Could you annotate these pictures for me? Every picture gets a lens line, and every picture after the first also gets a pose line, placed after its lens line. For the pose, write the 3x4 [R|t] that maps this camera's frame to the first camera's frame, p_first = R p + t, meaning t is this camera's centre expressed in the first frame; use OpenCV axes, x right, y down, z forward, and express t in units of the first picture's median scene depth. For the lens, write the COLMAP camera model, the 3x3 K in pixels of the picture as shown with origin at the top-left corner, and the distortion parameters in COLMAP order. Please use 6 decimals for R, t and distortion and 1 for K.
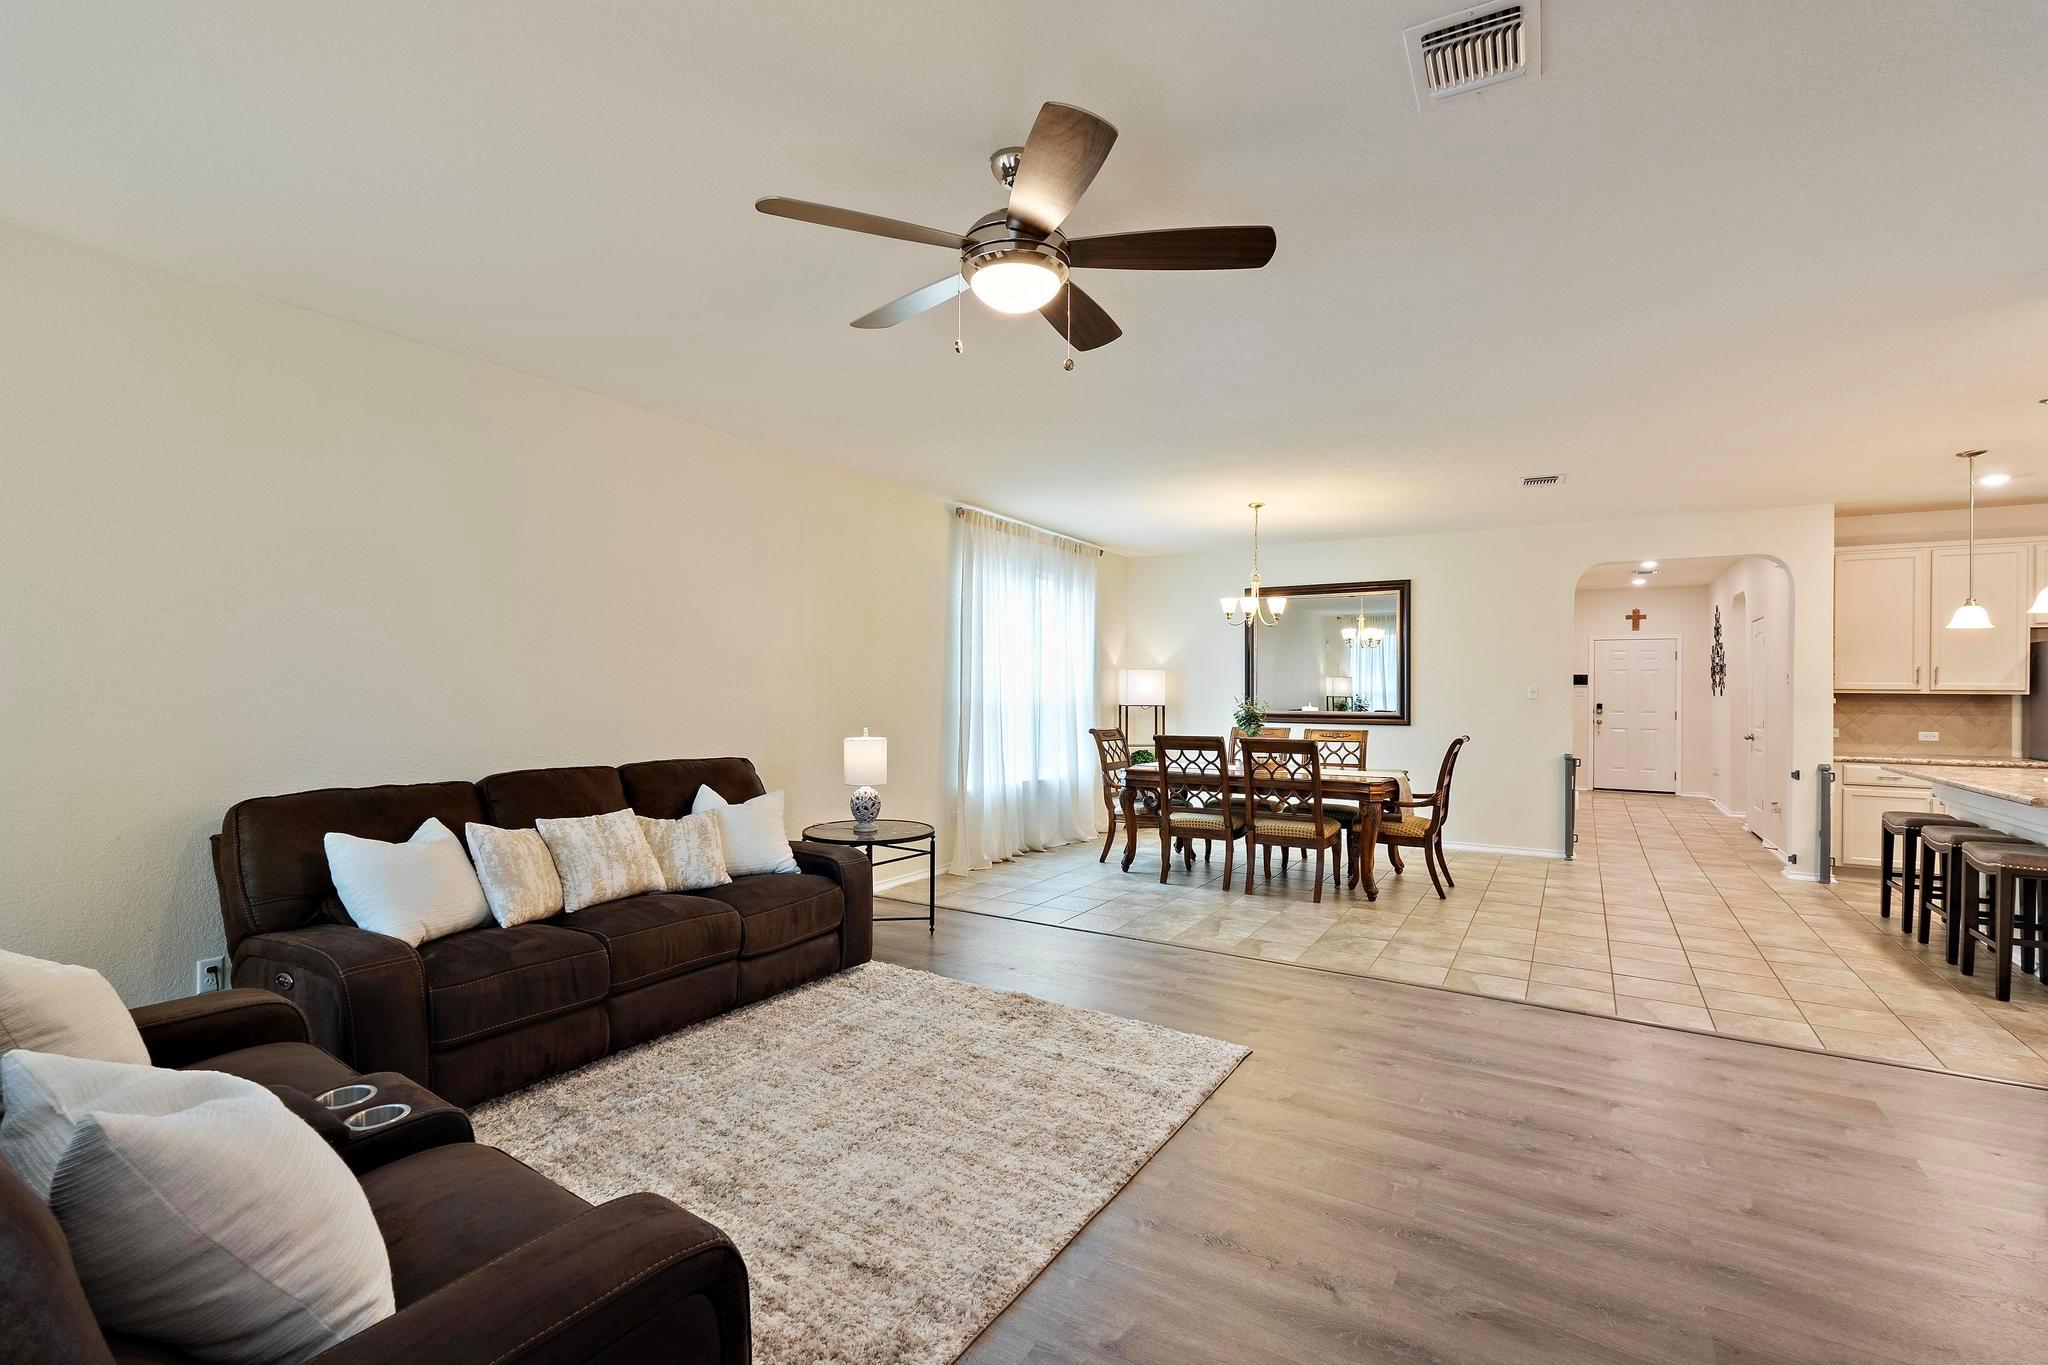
lens RADIAL K [[908.6, 0, 1041.5], [0, 908.6, 685.2], [0, 0, 1]] dist [-0.000719, -0.000598]
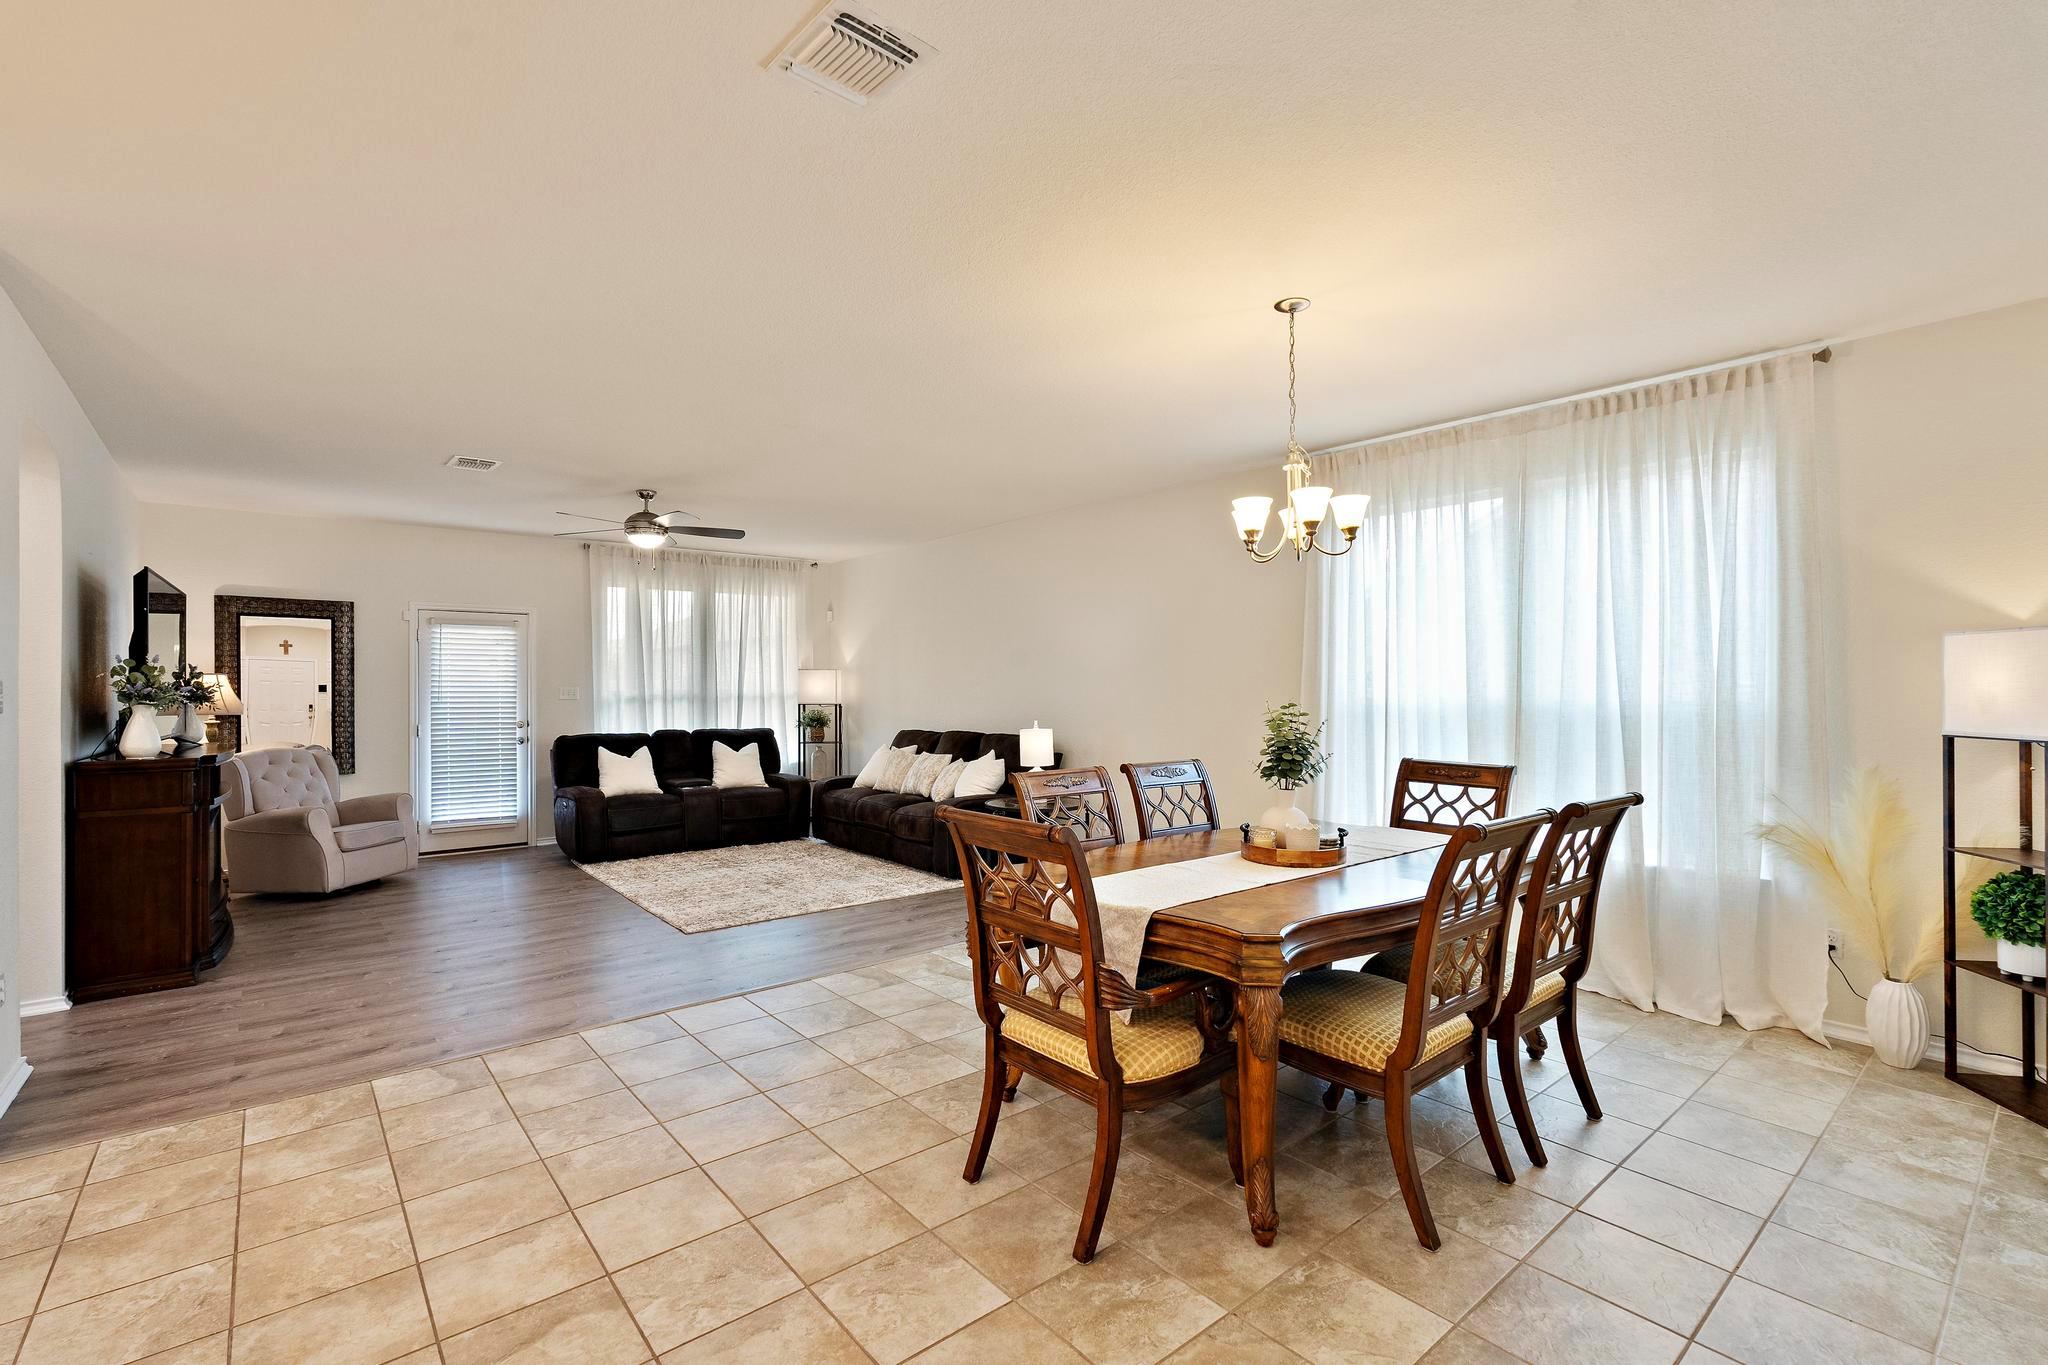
lens RADIAL K [[908.6, 0, 1011.2], [0, 908.6, 690.7], [0, 0, 1]] dist [-0.000719, -0.000598]
pose [[-0.347492, -0.002189, -0.937680, 0.827477], [0.004778, 0.999980, -0.004105, 0.007115], [0.937671, -0.005906, -0.347475, 1.155547]]
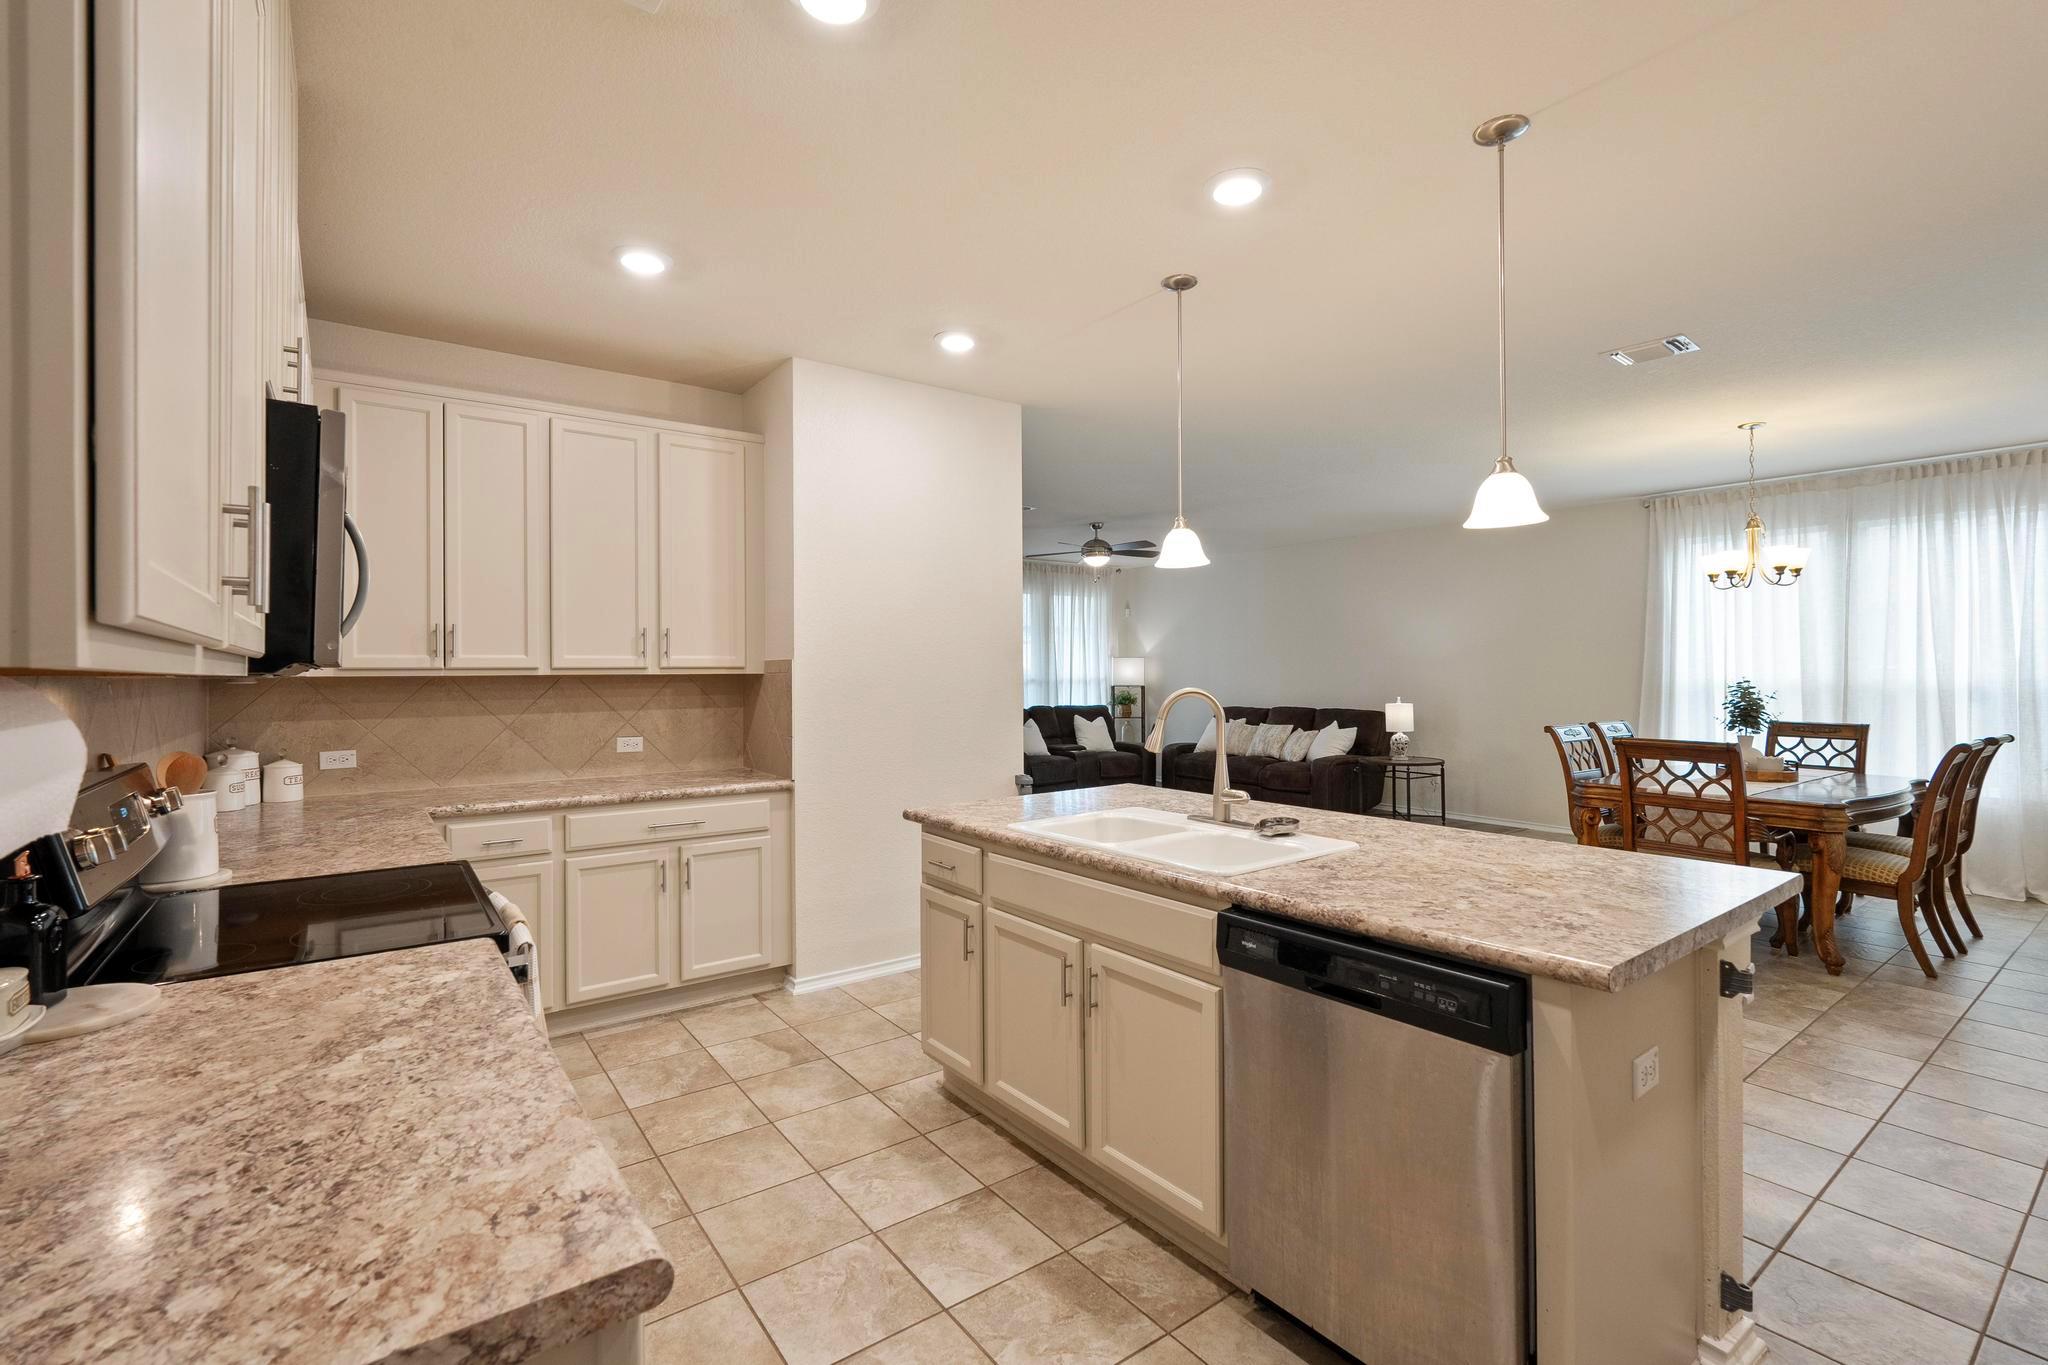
lens RADIAL K [[908.6, 0, 994.5], [0, 908.6, 678.1], [0, 0, 1]] dist [-0.000719, -0.000598]
pose [[-0.404931, -0.001949, -0.914345, 1.323874], [0.004673, 0.999980, -0.004201, 0.011953], [0.914335, -0.005974, -0.404914, 0.817692]]
